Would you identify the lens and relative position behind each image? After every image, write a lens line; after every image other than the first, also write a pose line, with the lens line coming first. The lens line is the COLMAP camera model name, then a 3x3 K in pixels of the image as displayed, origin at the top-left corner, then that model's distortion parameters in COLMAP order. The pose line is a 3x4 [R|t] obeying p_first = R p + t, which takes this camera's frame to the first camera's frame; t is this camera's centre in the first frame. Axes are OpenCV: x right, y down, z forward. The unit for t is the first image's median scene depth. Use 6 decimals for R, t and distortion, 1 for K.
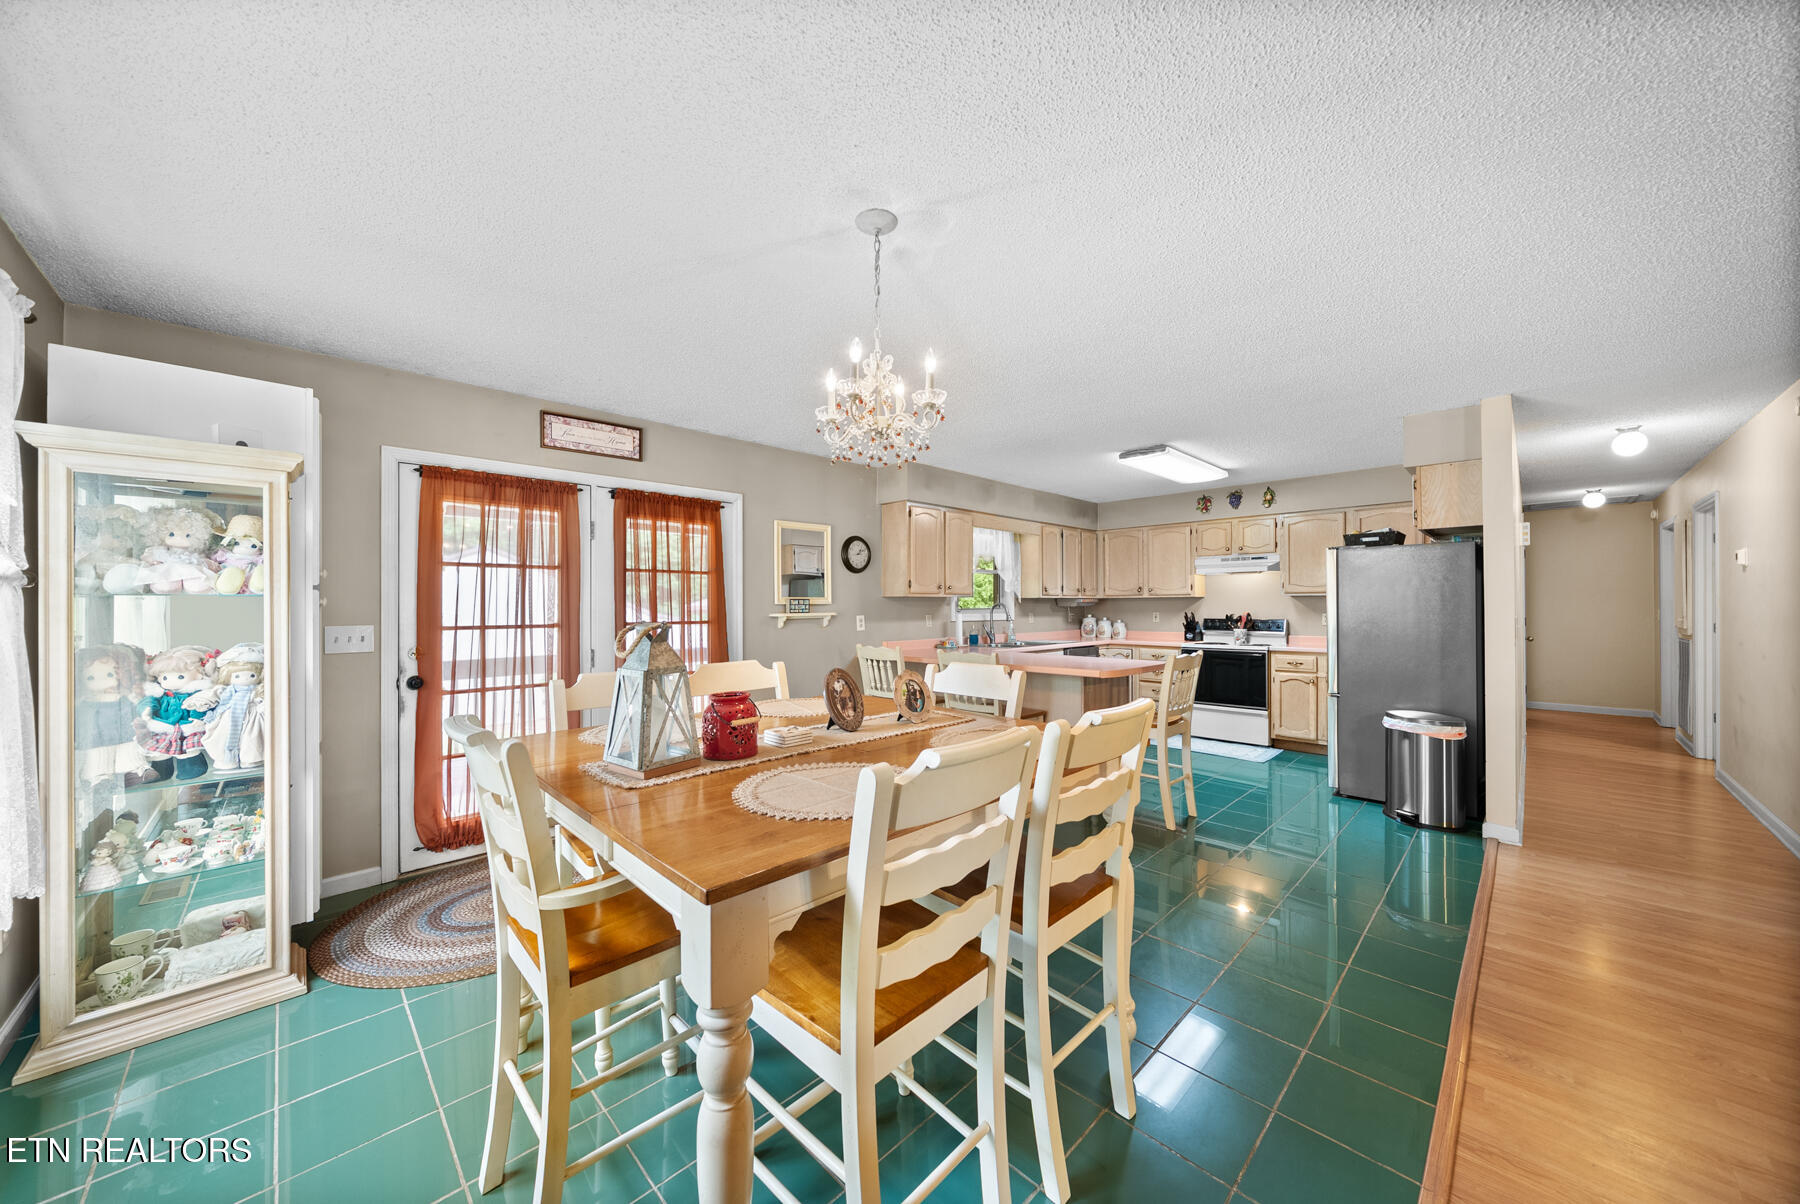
lens RADIAL K [[615.1, 0, 888.8], [0, 615.1, 602.6], [0, 0, 1]] dist [-0.020271, 0.000009]
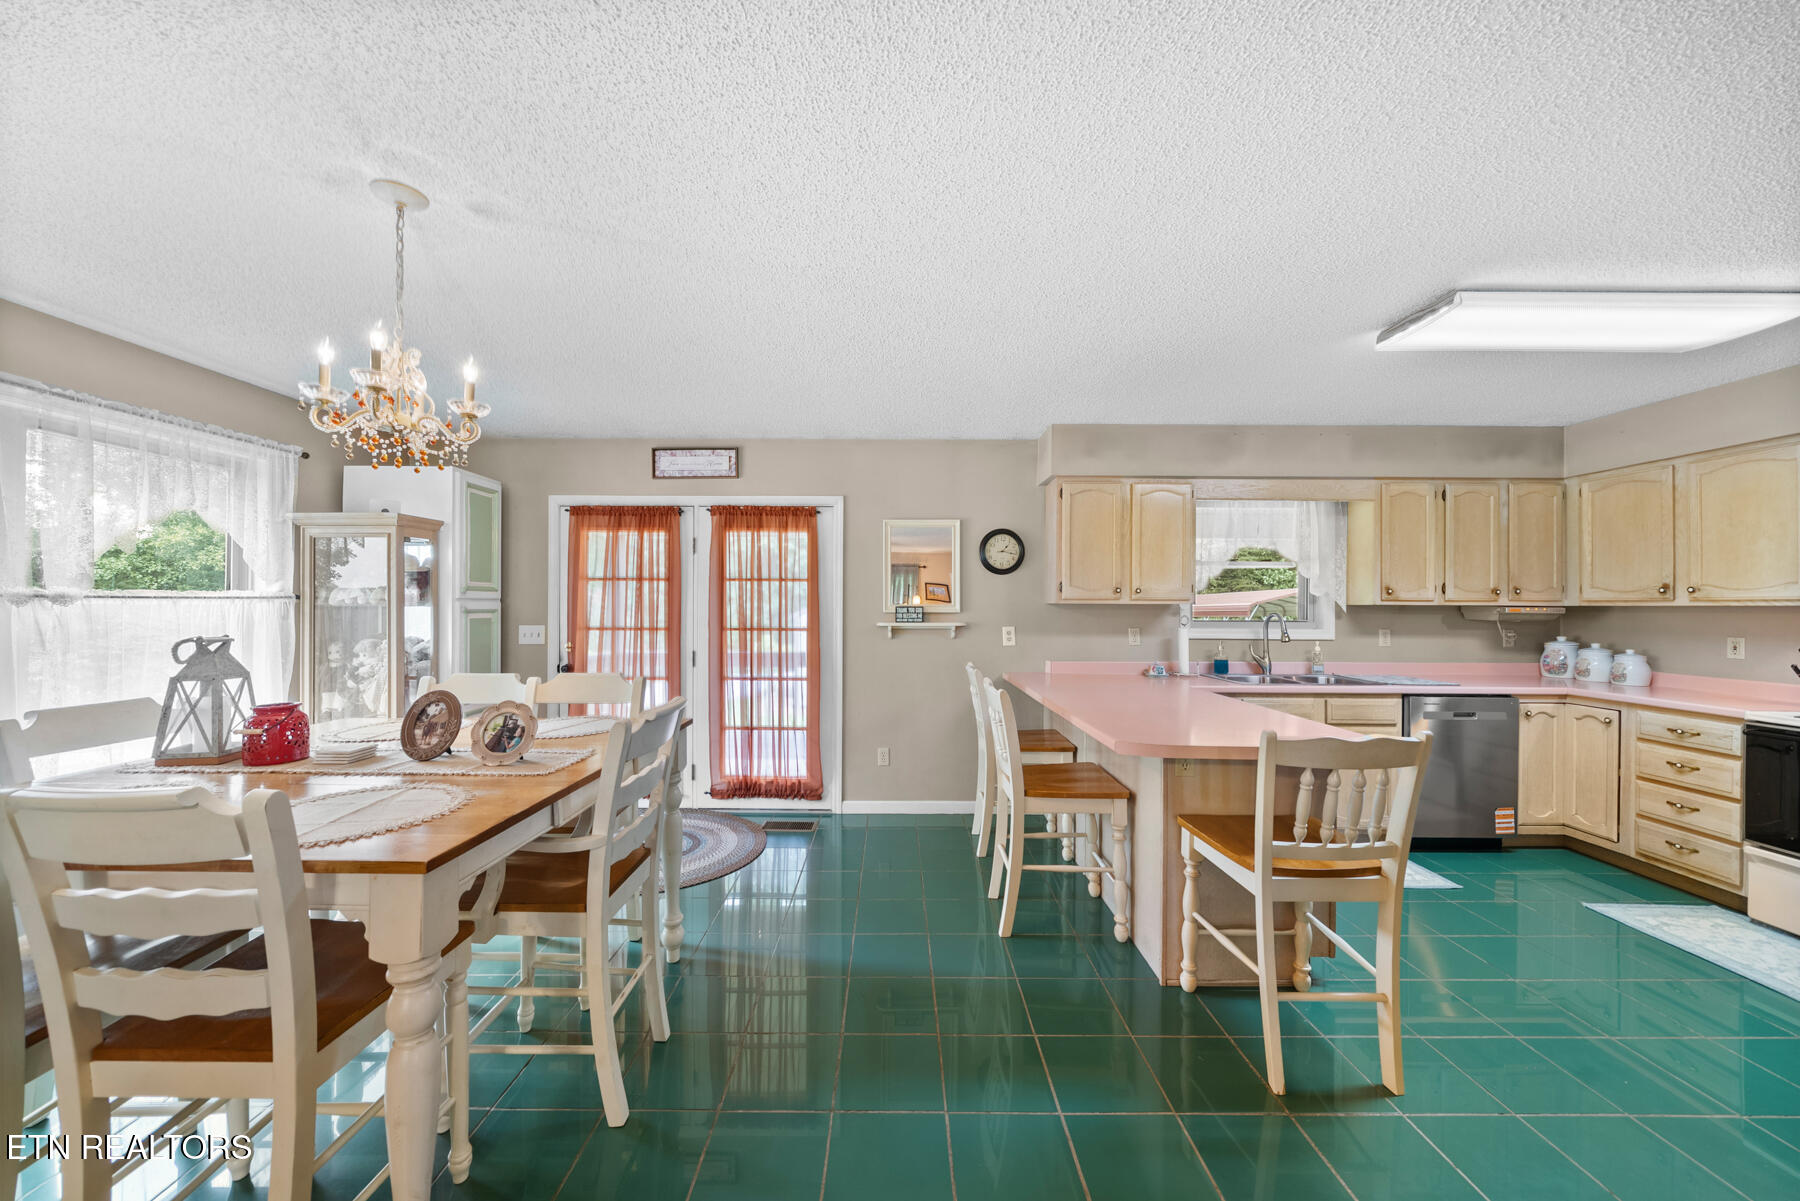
lens RADIAL K [[628.1, 0, 895.3], [0, 628.1, 602.9], [0, 0, 1]] dist [-0.005580, 0.000341]
pose [[0.719556, 0.005395, -0.694414, 0.389746], [-0.004282, 0.999985, 0.003332, -0.011561], [0.694422, 0.000576, 0.719568, 0.279902]]
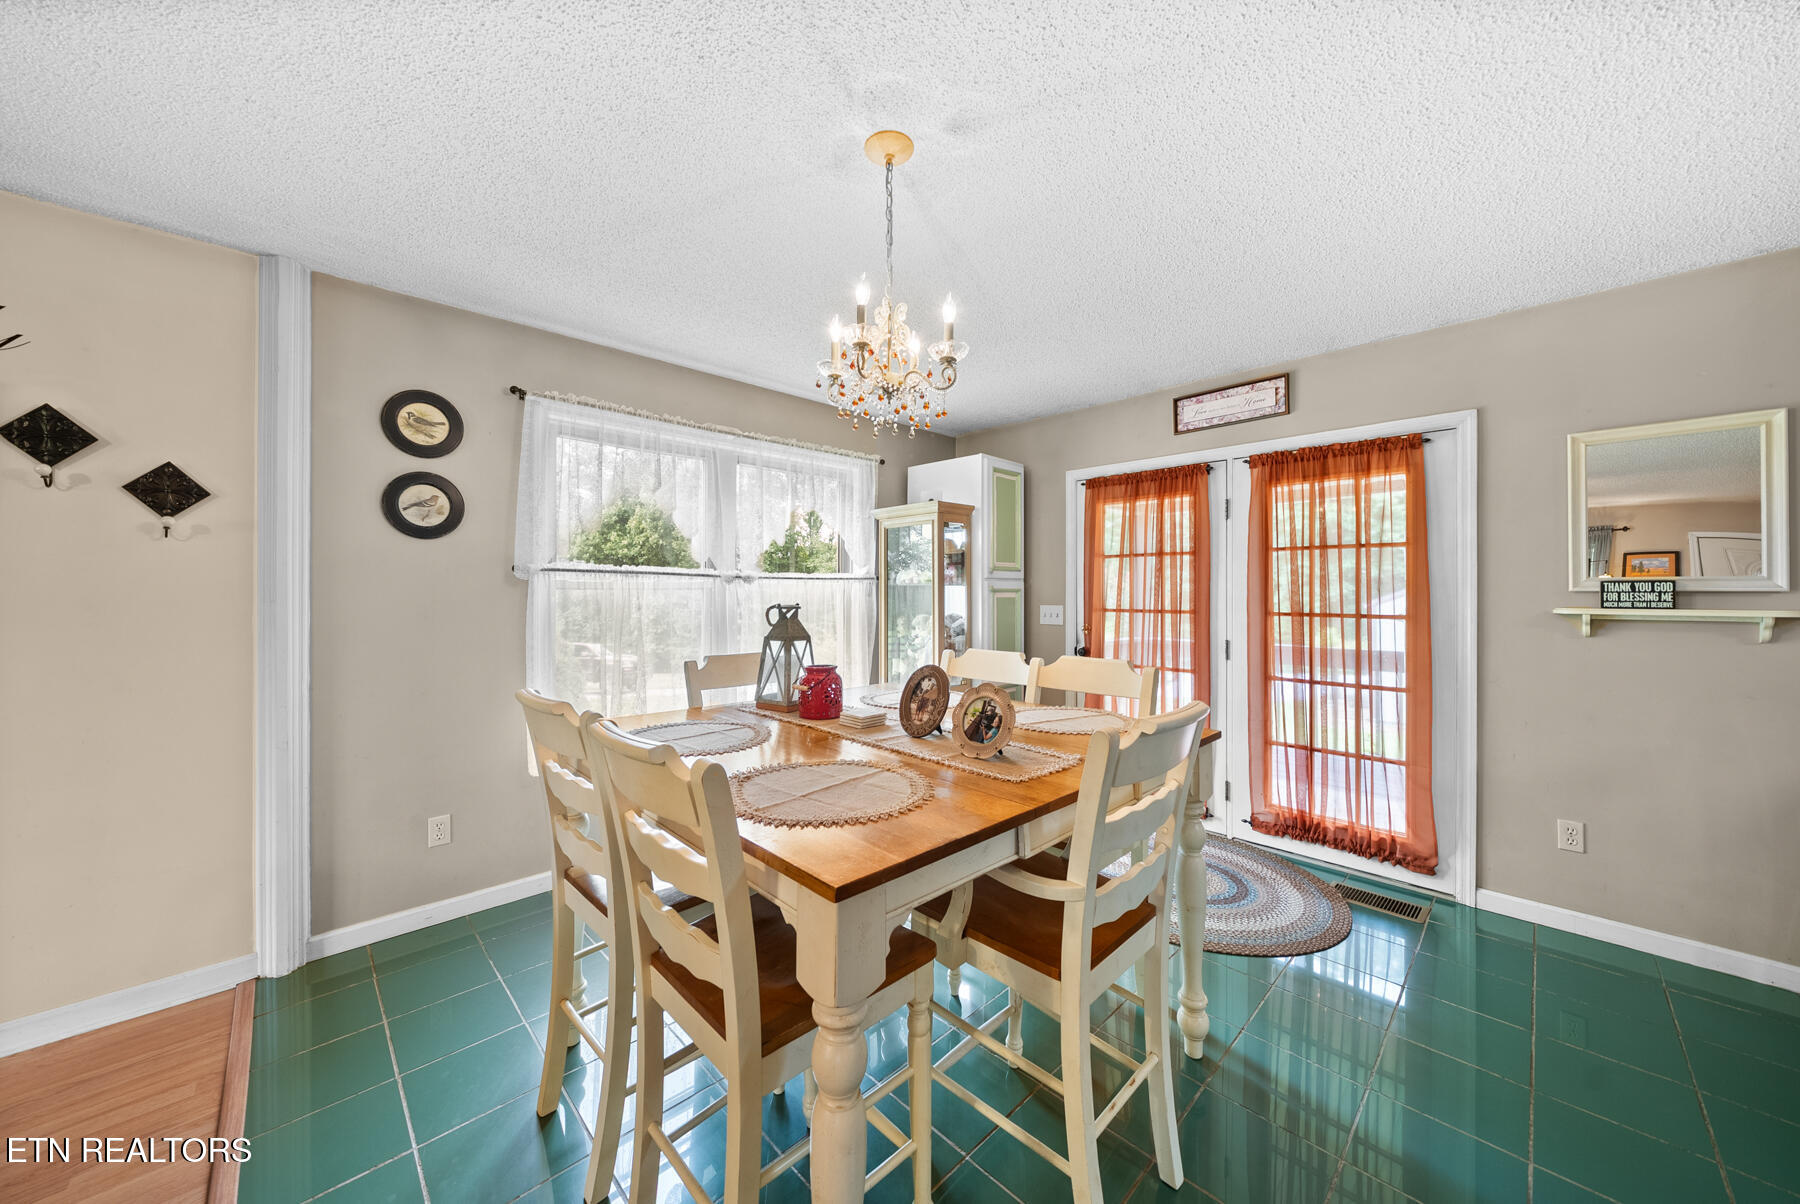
lens RADIAL K [[631.9, 0, 895.8], [0, 631.9, 589.5], [0, 0, 1]] dist [-0.007074, 0.000088]
pose [[0.001554, 0.001716, -0.999997, 0.298473], [0.002704, 0.999995, 0.001721, -0.000903], [0.999995, -0.002707, 0.001550, 0.334523]]
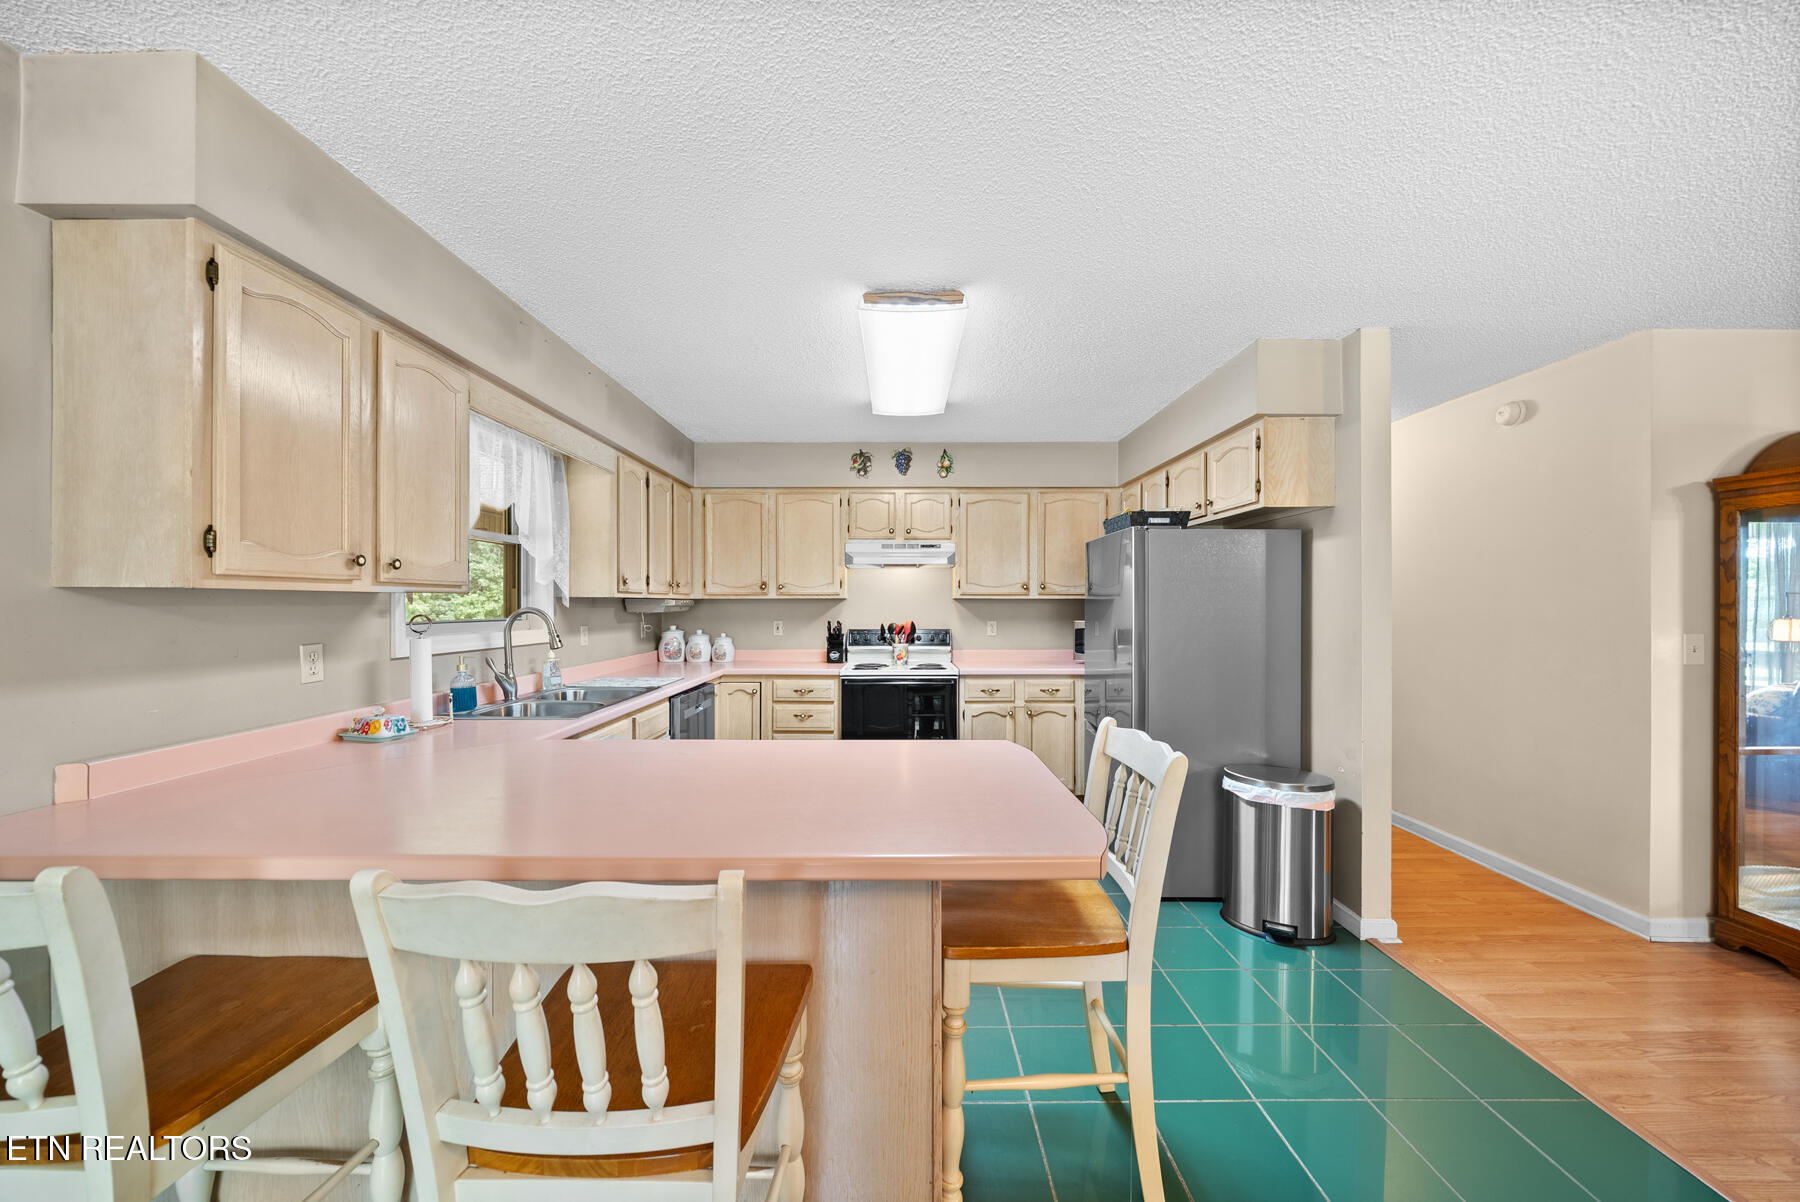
lens RADIAL K [[628.1, 0, 895.3], [0, 628.1, 603.4], [0, 0, 1]] dist [-0.005580, 0.000341]
pose [[0.695083, 0.003959, 0.718919, 0.042740], [-0.006039, 0.999982, 0.000333, -0.005001], [-0.718904, -0.004573, 0.695094, 0.553597]]
